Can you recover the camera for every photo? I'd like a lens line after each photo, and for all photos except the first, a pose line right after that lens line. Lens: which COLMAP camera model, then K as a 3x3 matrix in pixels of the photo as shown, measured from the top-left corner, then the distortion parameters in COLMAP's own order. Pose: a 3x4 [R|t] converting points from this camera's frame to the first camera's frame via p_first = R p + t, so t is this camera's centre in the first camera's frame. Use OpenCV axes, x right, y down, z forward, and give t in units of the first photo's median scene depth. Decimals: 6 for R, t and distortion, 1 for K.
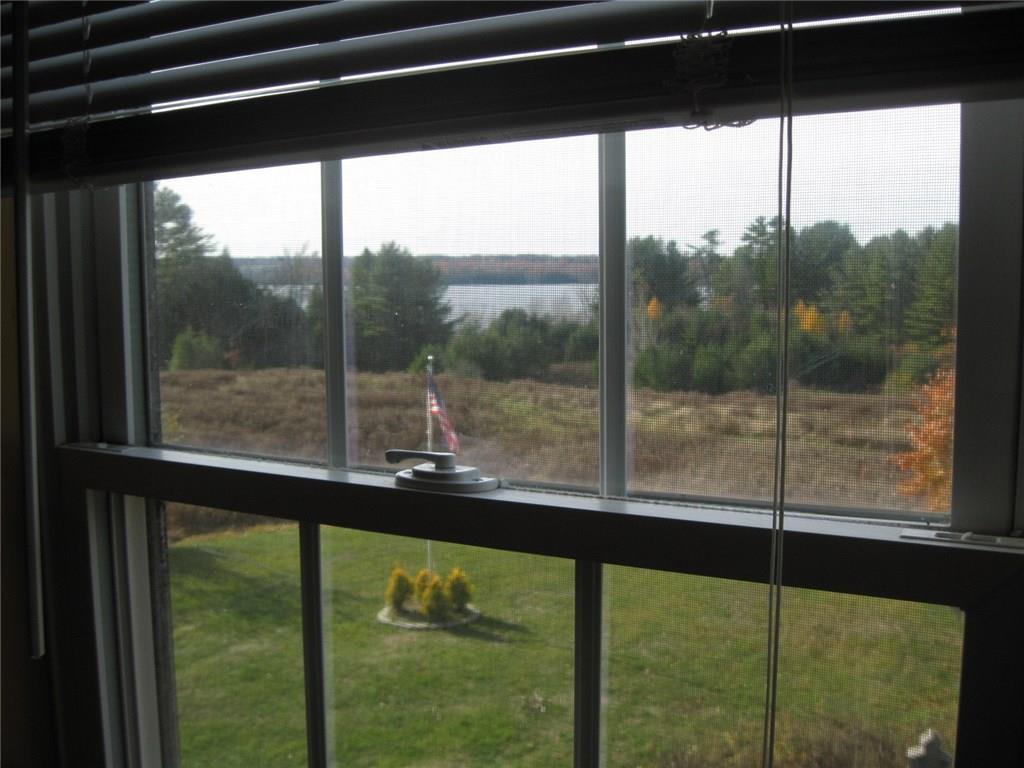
lens RADIAL K [[1049.4, 0, 508.6], [0, 1049.4, 382.9], [0, 0, 1]] dist [-0.105314, 0.000000]
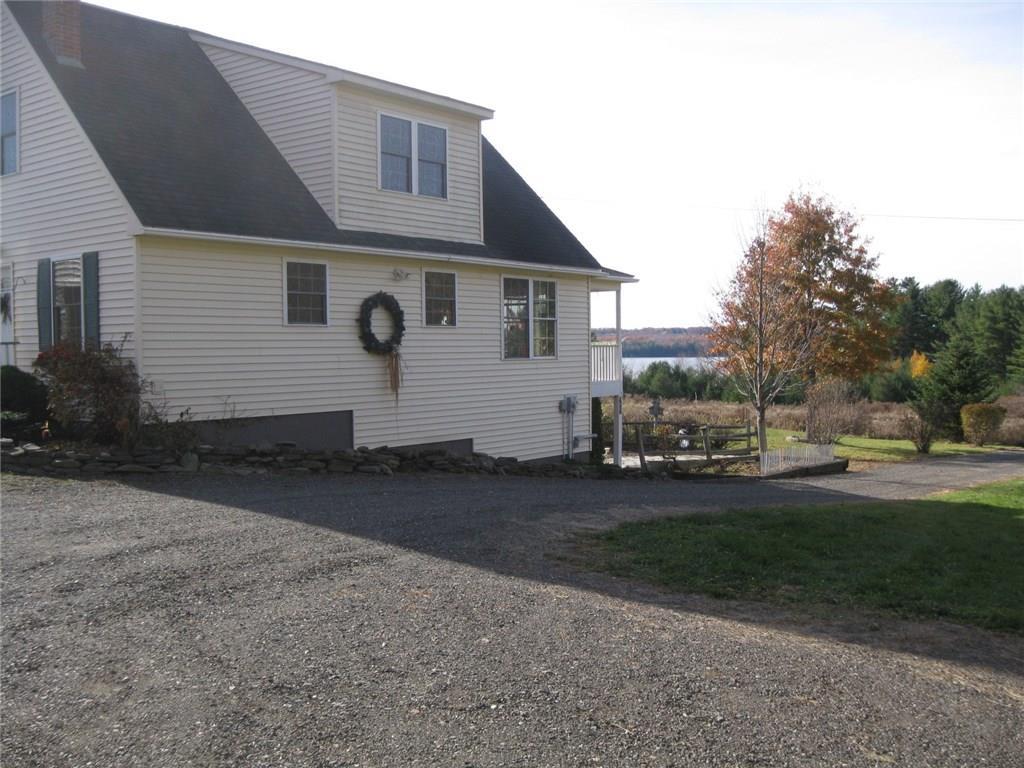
lens RADIAL K [[1049.4, 0, 516.4], [0, 1049.4, 393.6], [0, 0, 1]] dist [-0.105314, 0.000000]
pose [[0.987500, -0.000720, -0.157619, 0.041767], [-0.008878, 0.998148, -0.060181, 0.043103], [0.157370, 0.060829, 0.985665, -0.175169]]
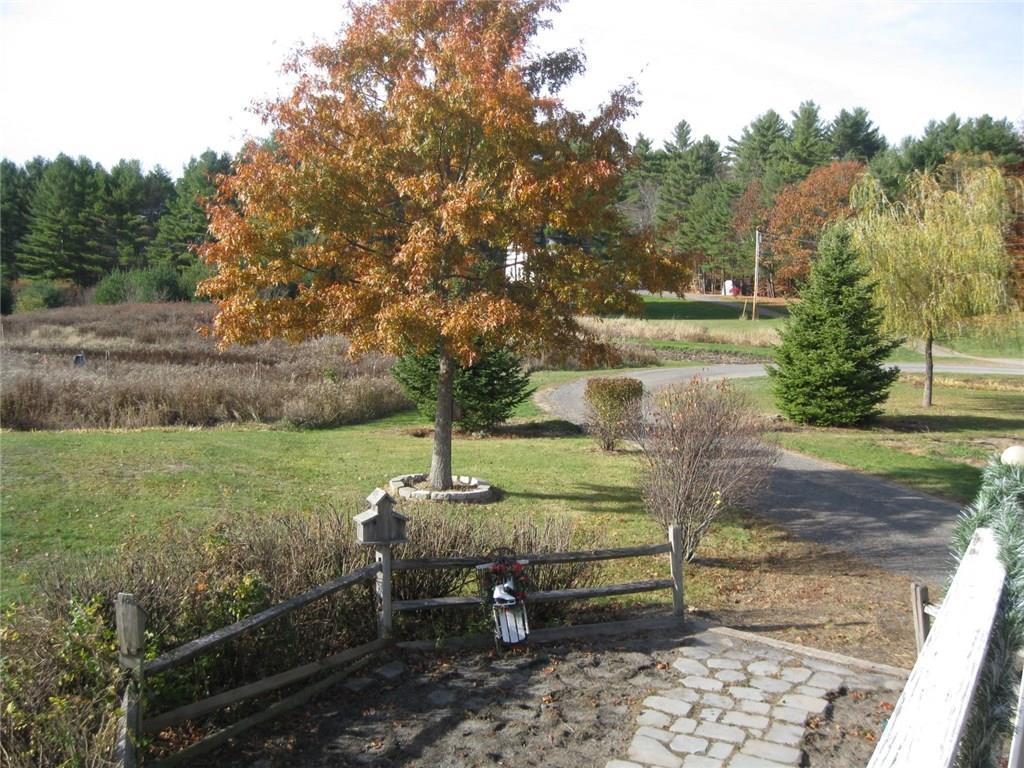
lens RADIAL K [[1049.4, 0, 511.8], [0, 1049.4, 384.9], [0, 0, 1]] dist [-0.105314, 0.000000]
pose [[0.673260, -0.069488, 0.736133, -0.011622], [0.034087, 0.997433, 0.062977, 0.017400], [-0.738619, -0.017307, 0.673900, 0.028715]]
